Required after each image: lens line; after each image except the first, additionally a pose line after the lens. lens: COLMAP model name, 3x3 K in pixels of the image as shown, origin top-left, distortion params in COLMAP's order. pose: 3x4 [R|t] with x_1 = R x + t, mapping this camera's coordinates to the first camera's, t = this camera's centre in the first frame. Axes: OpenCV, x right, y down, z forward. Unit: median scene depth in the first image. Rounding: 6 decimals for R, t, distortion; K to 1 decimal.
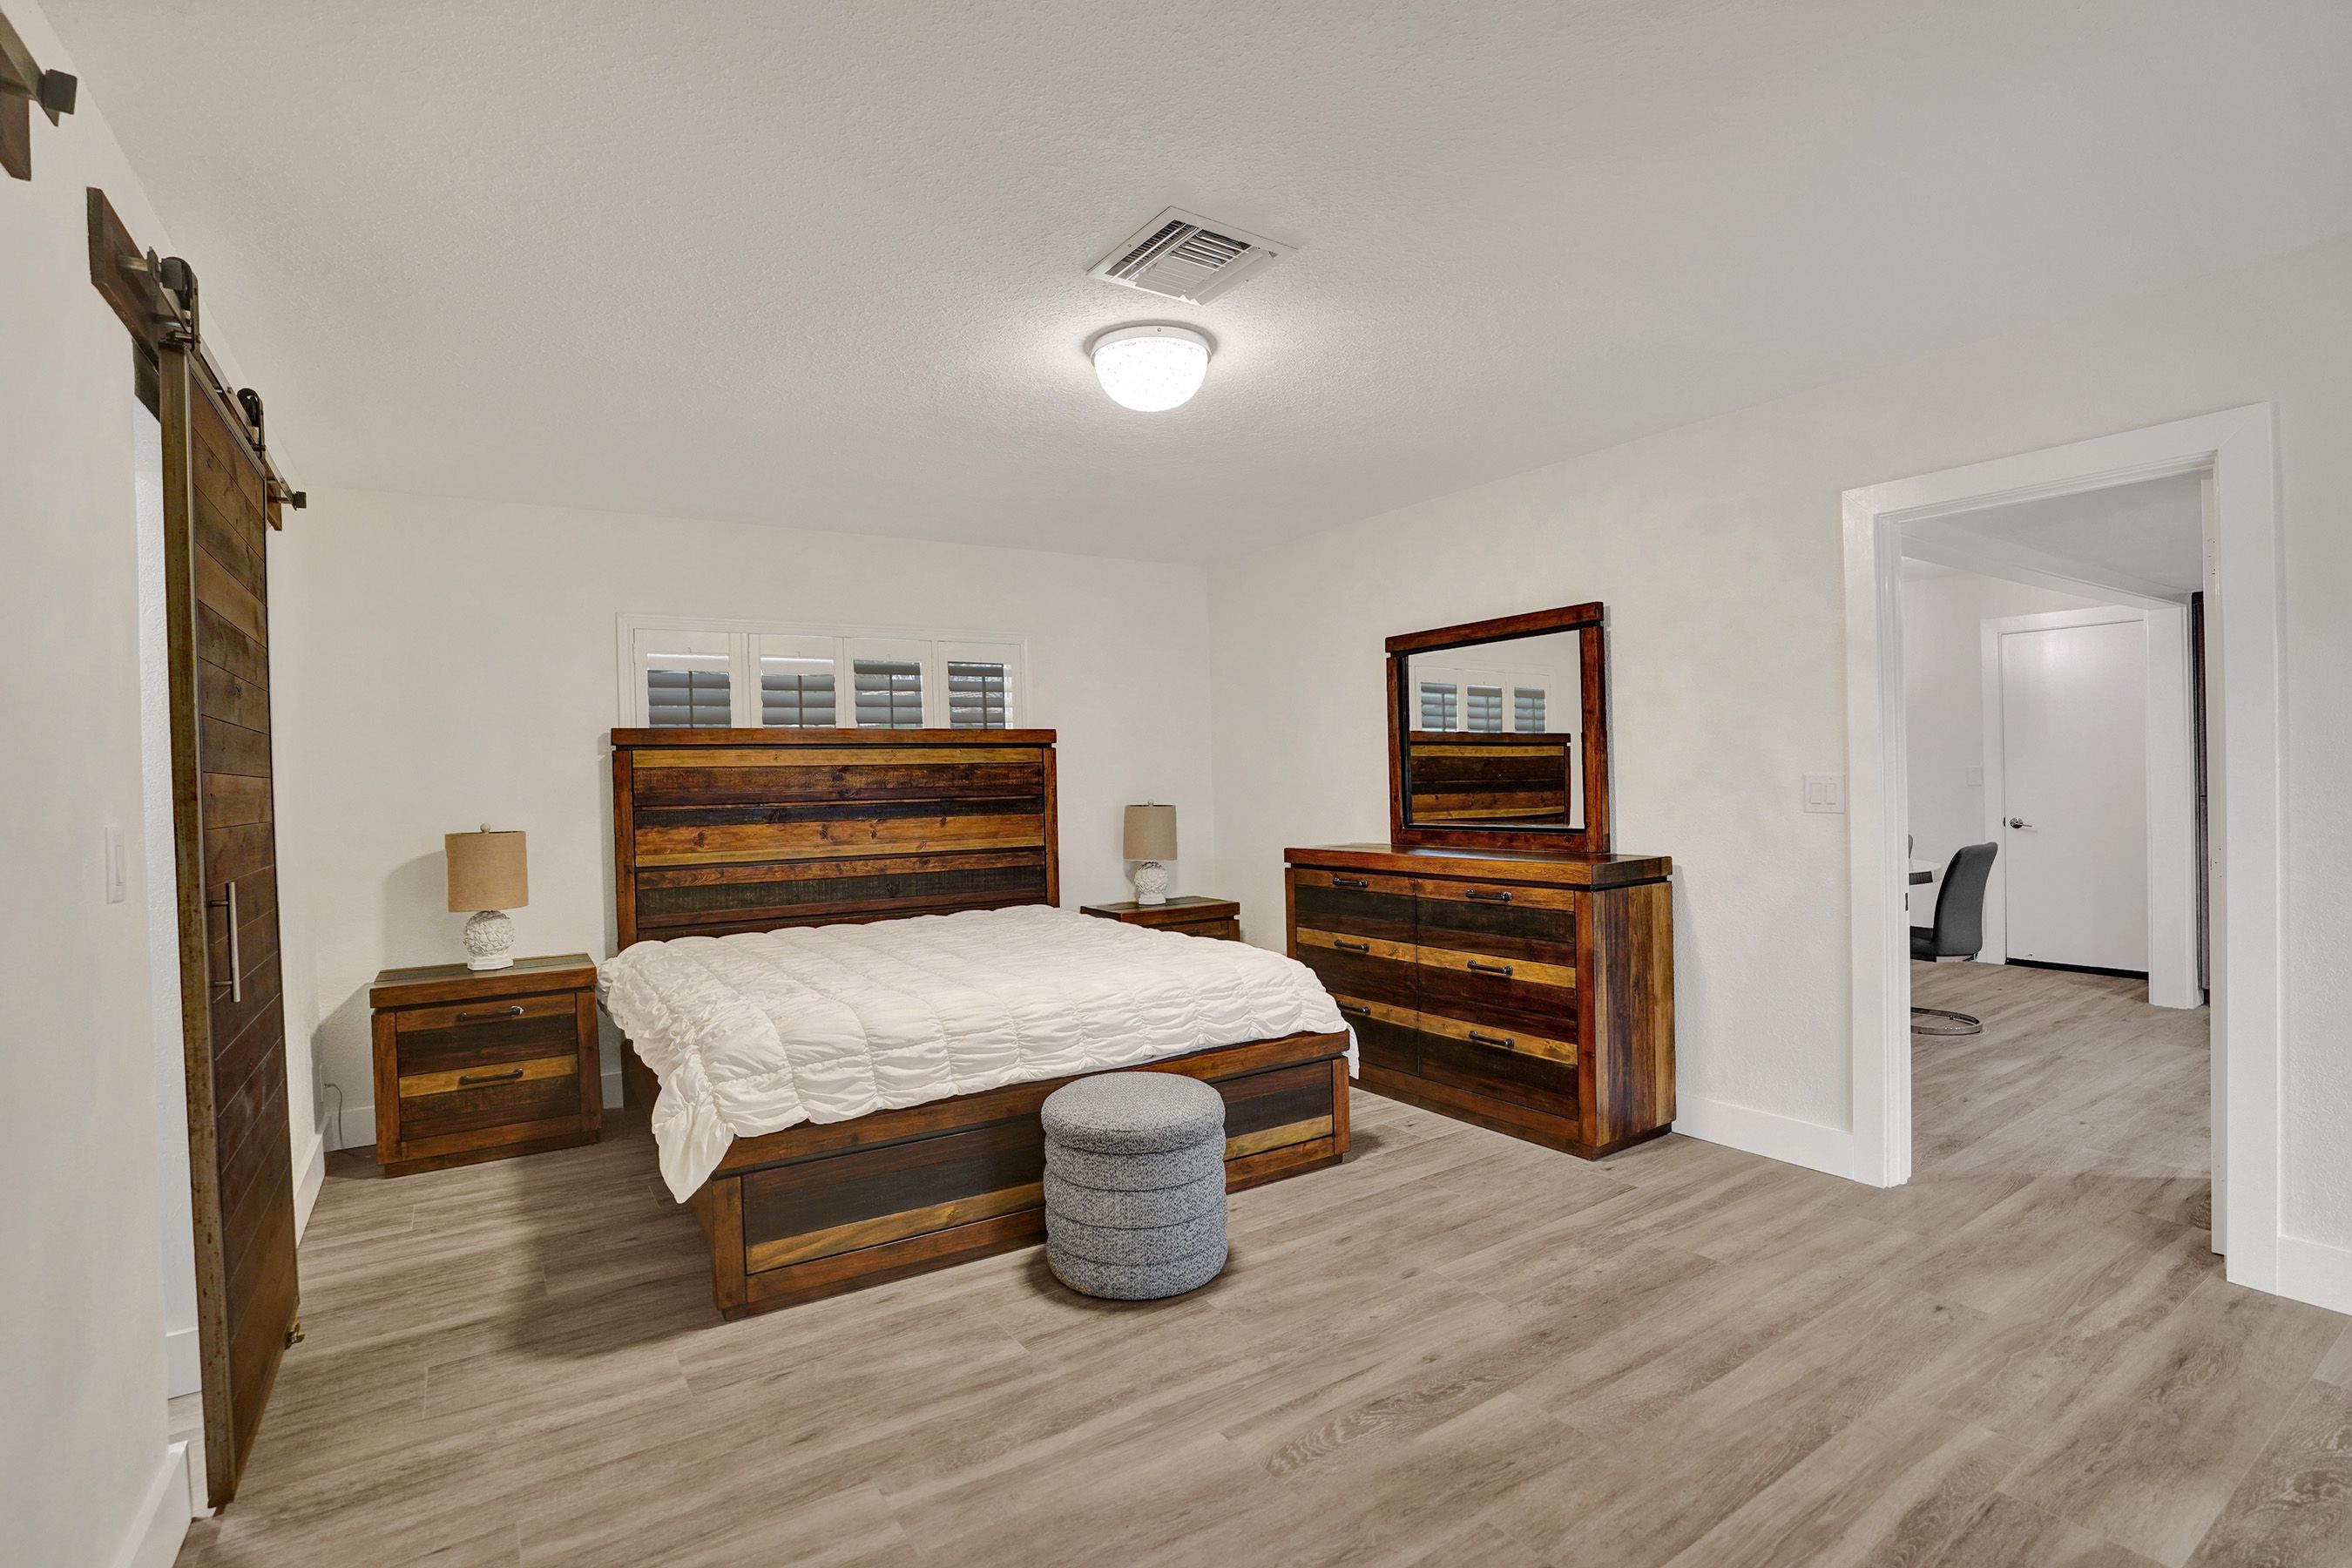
lens RADIAL K [[1111.1, 0, 1177.6], [0, 1111.1, 771.1], [0, 0, 1]] dist [-0.050626, 0.017126]
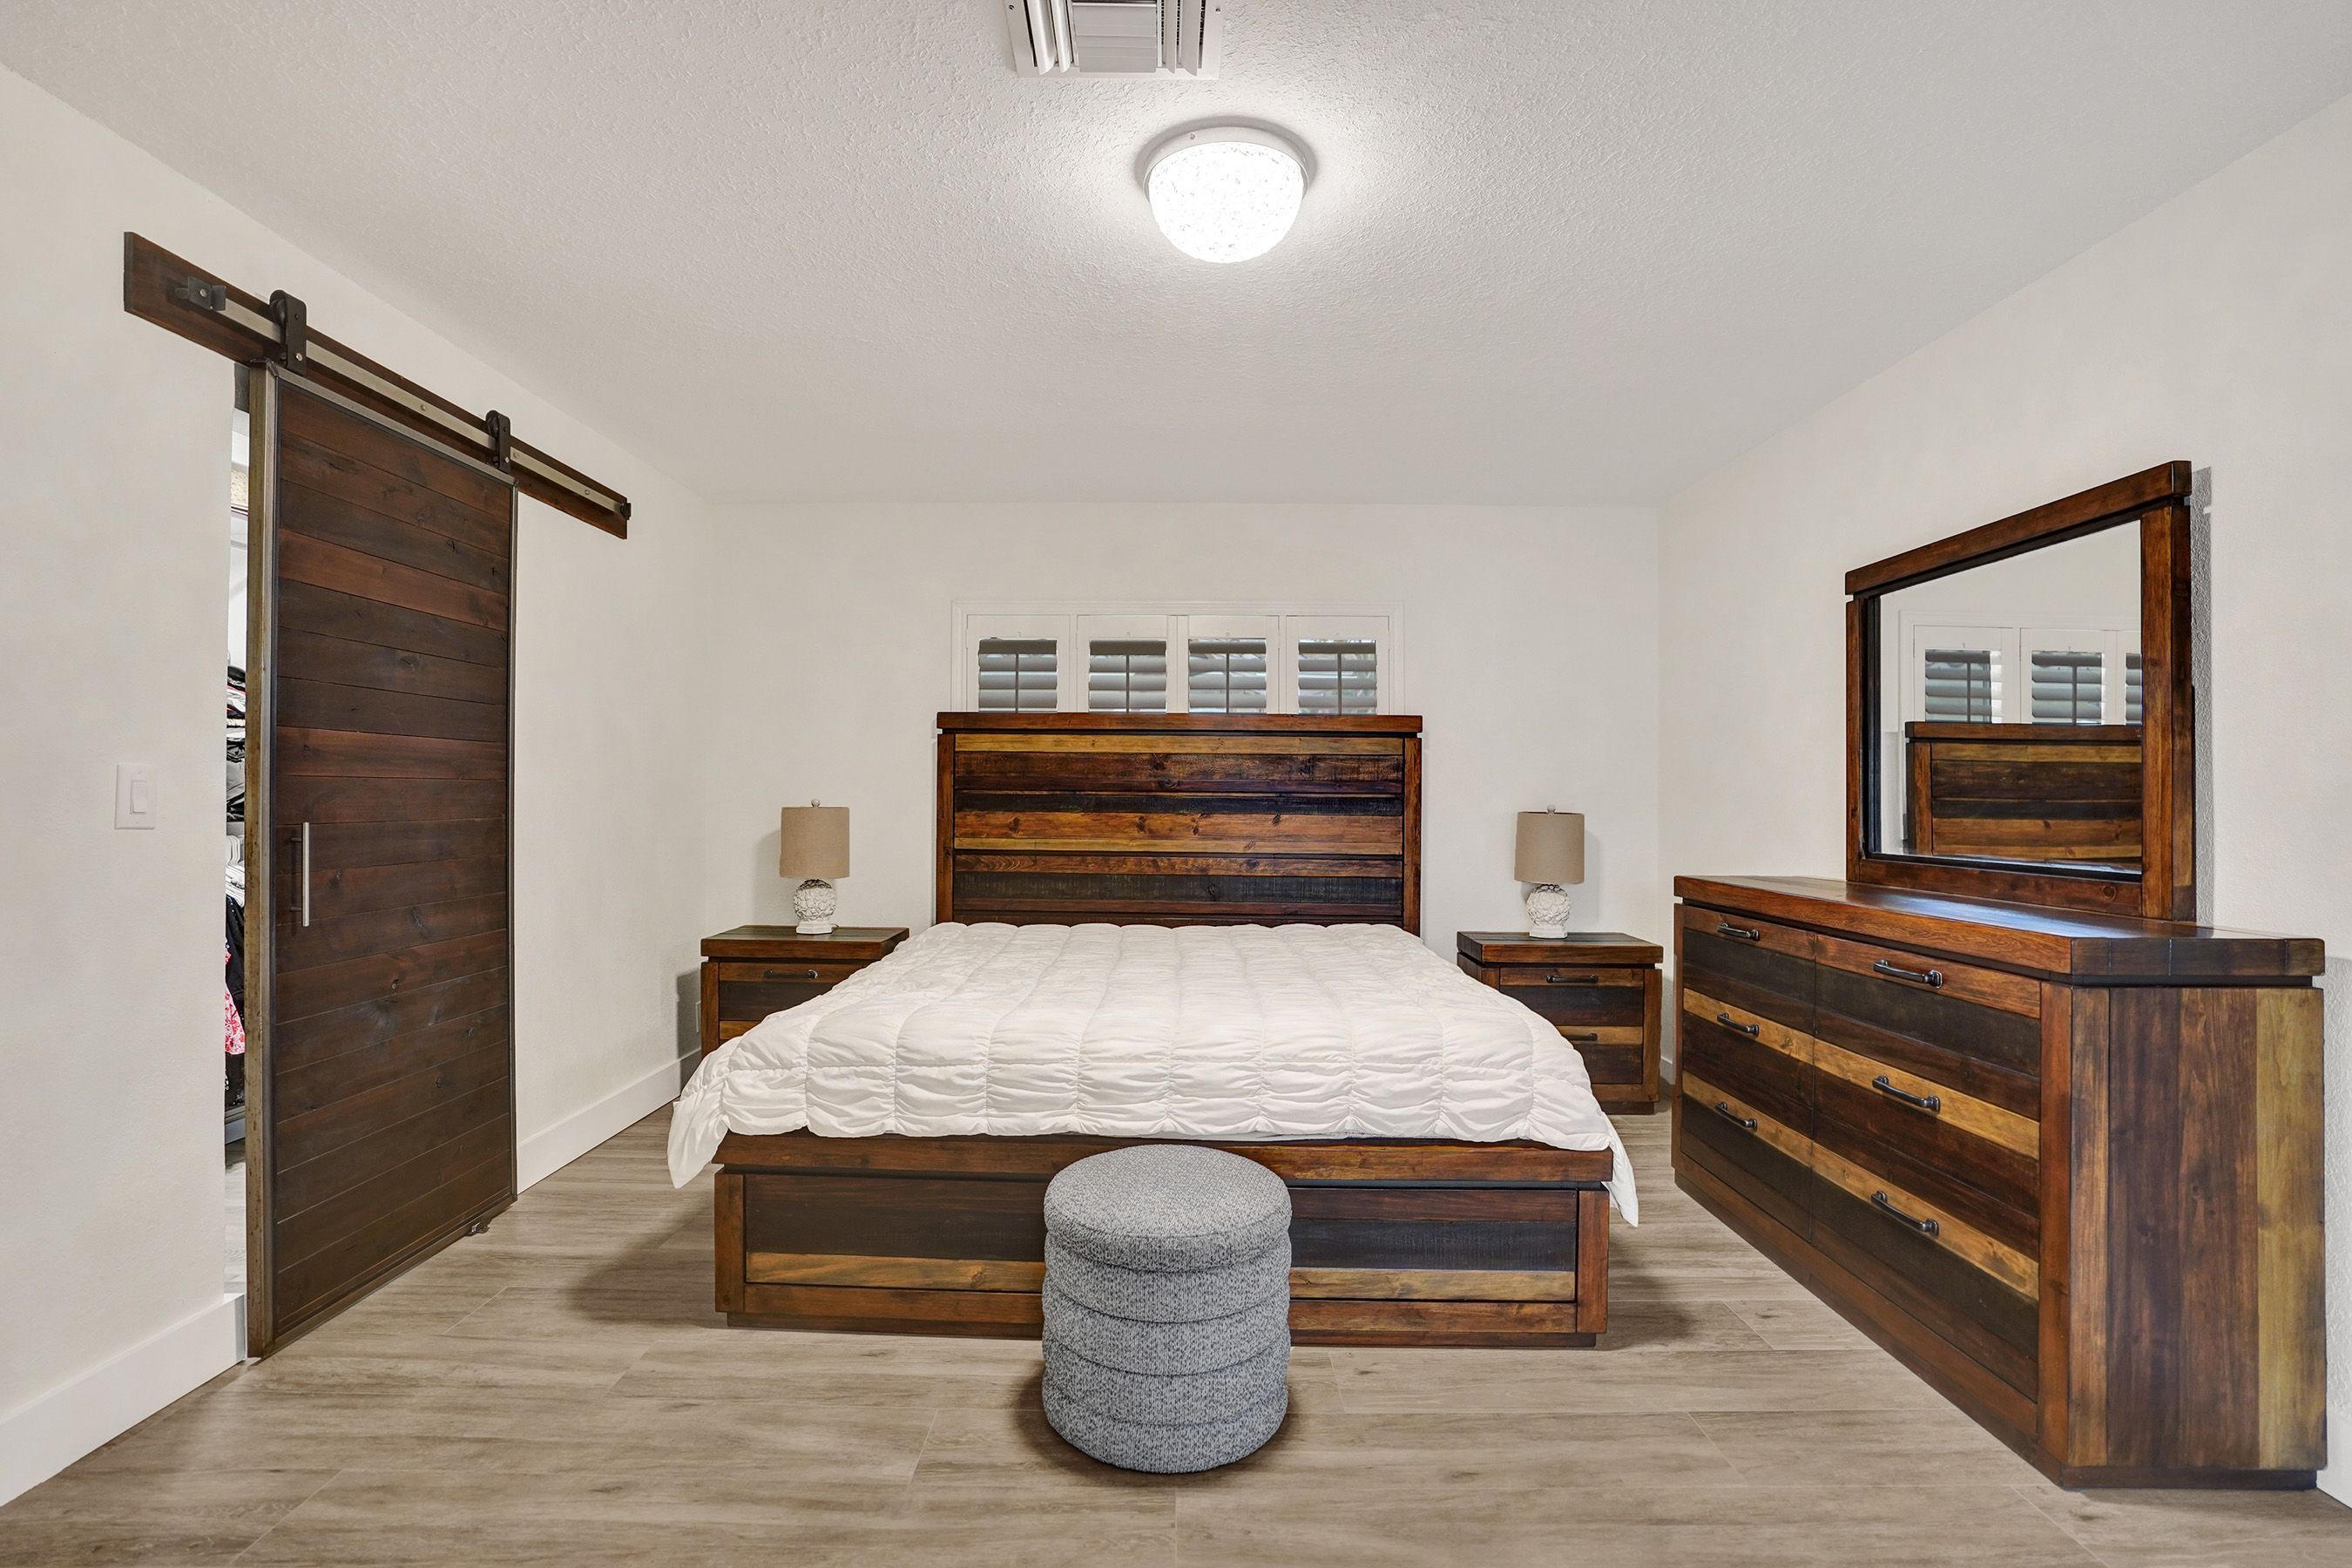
lens RADIAL K [[1111.1, 0, 1174.5], [0, 1111.1, 776.9], [0, 0, 1]] dist [-0.050626, 0.017126]
pose [[0.829149, 0.022138, -0.558590, 0.295890], [-0.024677, 0.999691, 0.002990, 0.015048], [0.558483, 0.011305, 0.829439, 0.306090]]
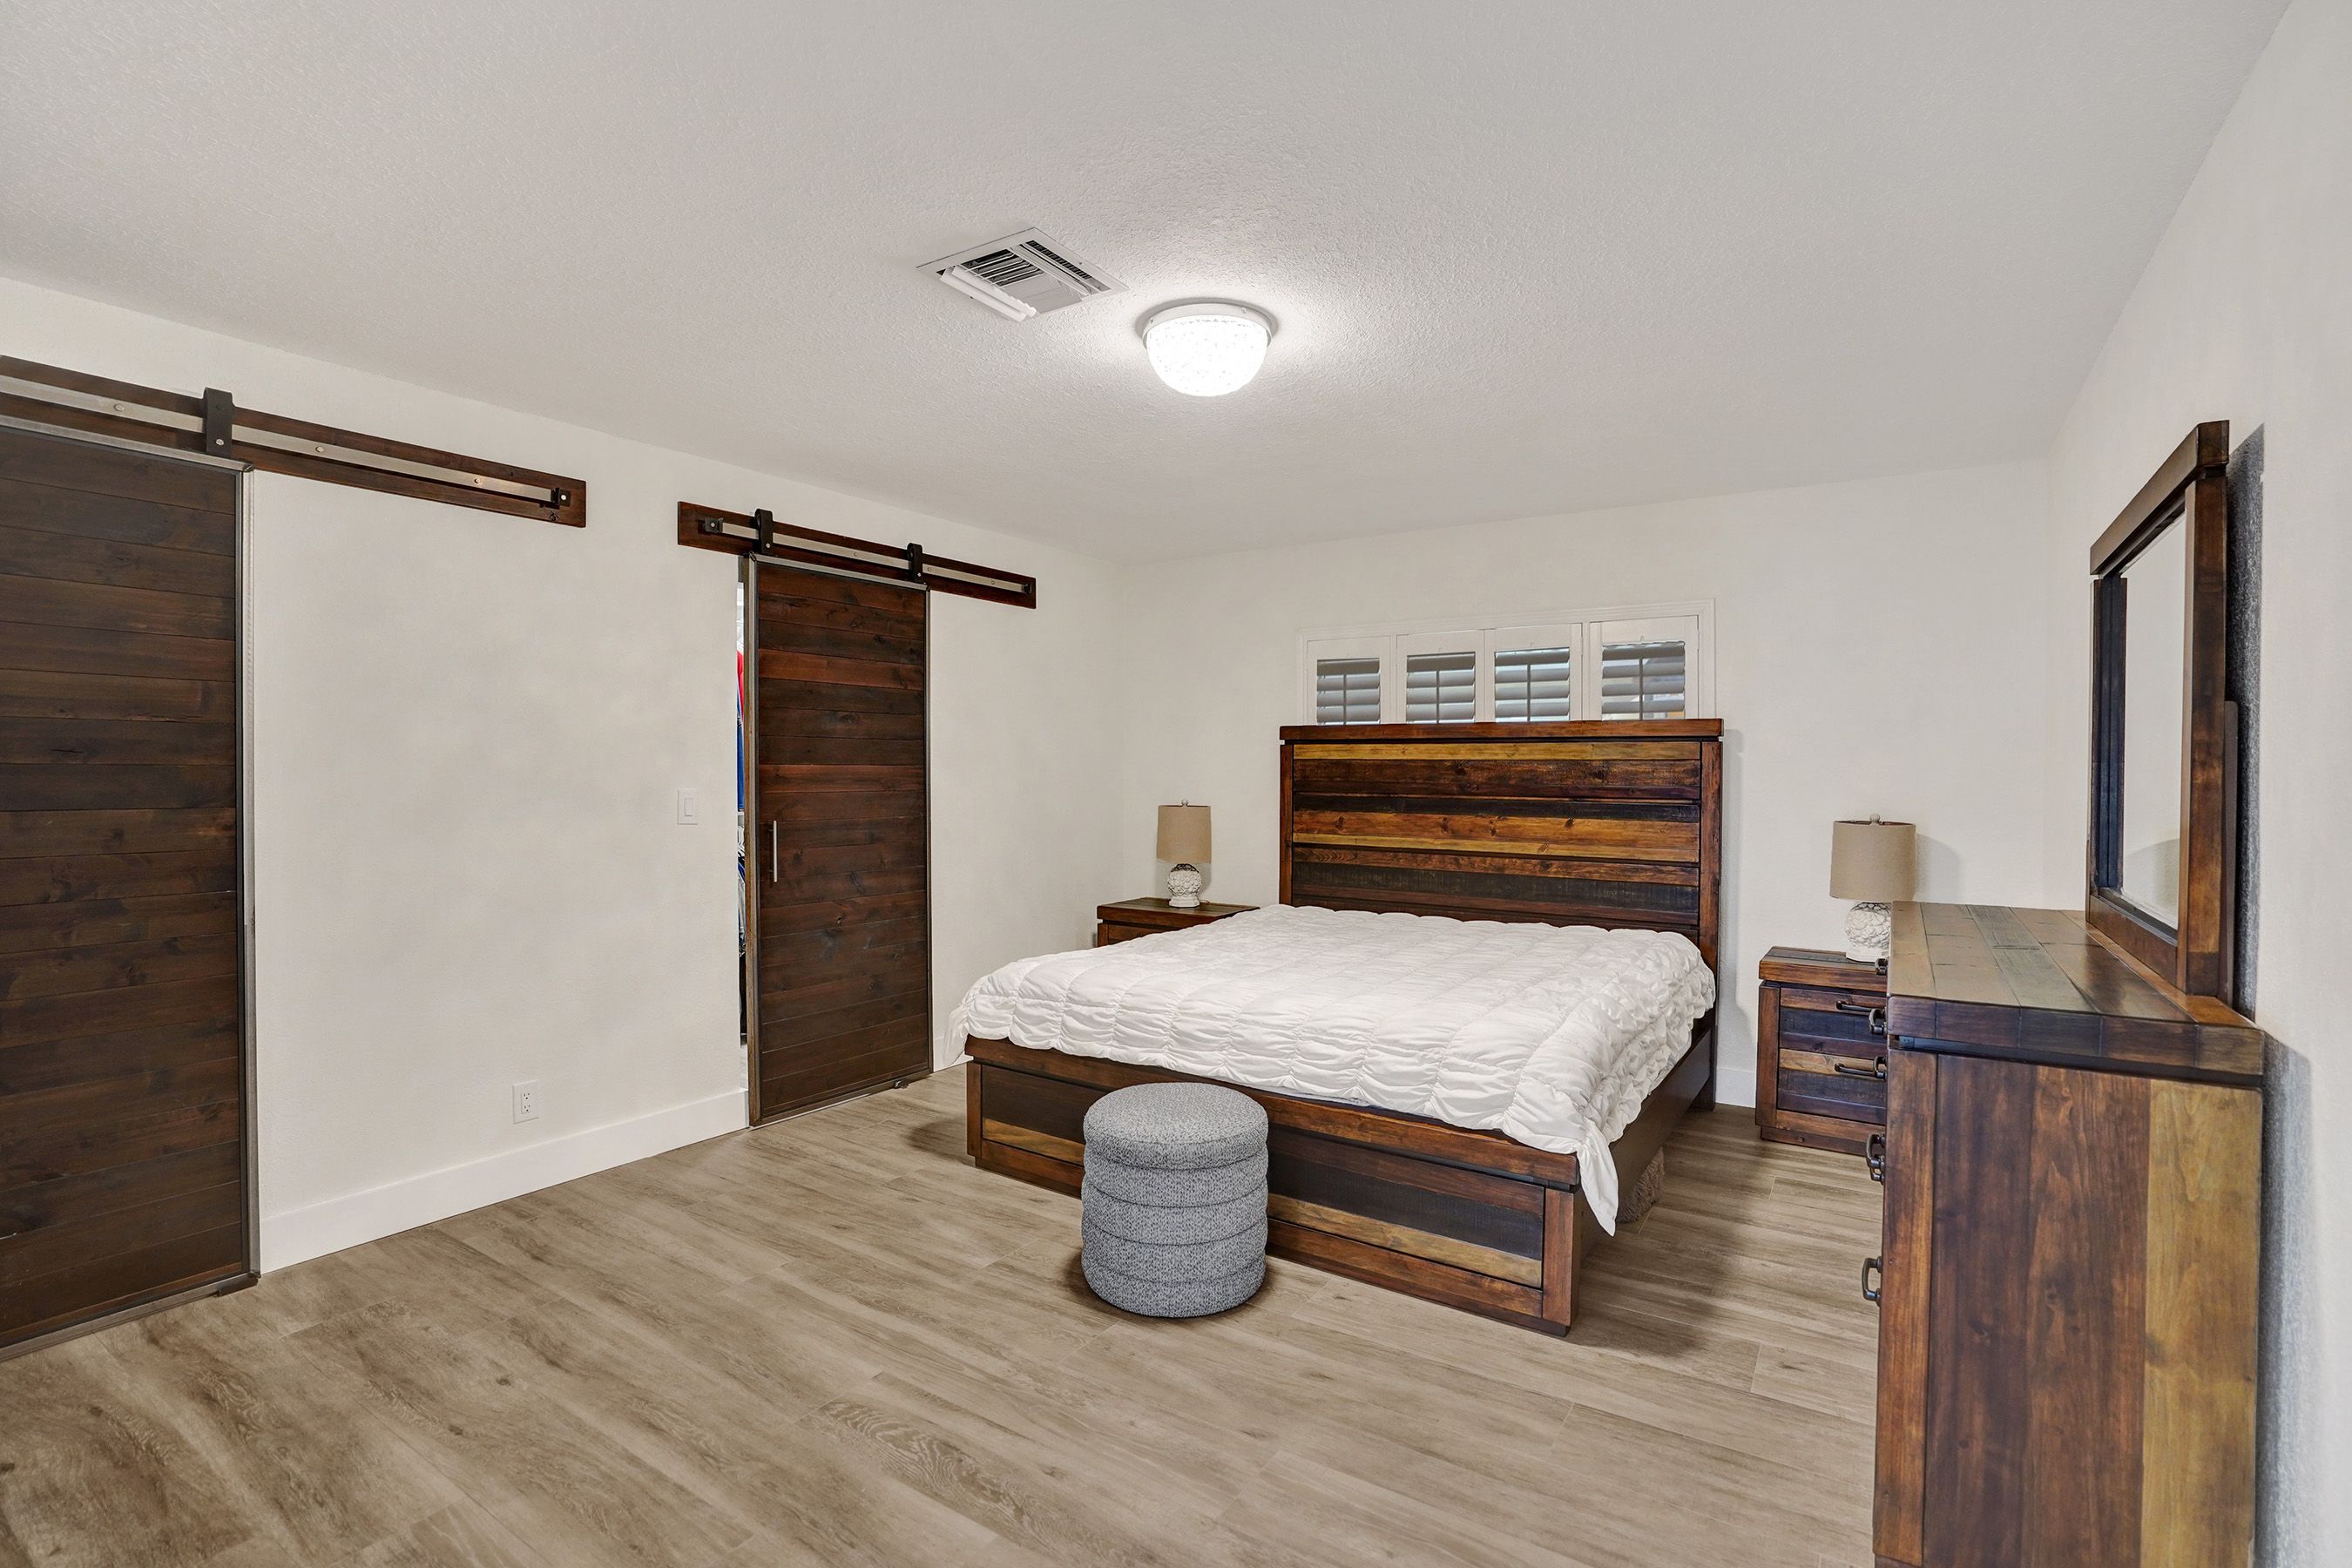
lens RADIAL K [[1111.1, 0, 1181.7], [0, 1111.1, 778.9], [0, 0, 1]] dist [-0.050626, 0.017126]
pose [[0.381840, 0.034228, -0.923594, 0.684849], [-0.007887, 0.999398, 0.033777, -0.025663], [0.924195, -0.005613, 0.381881, 0.502546]]
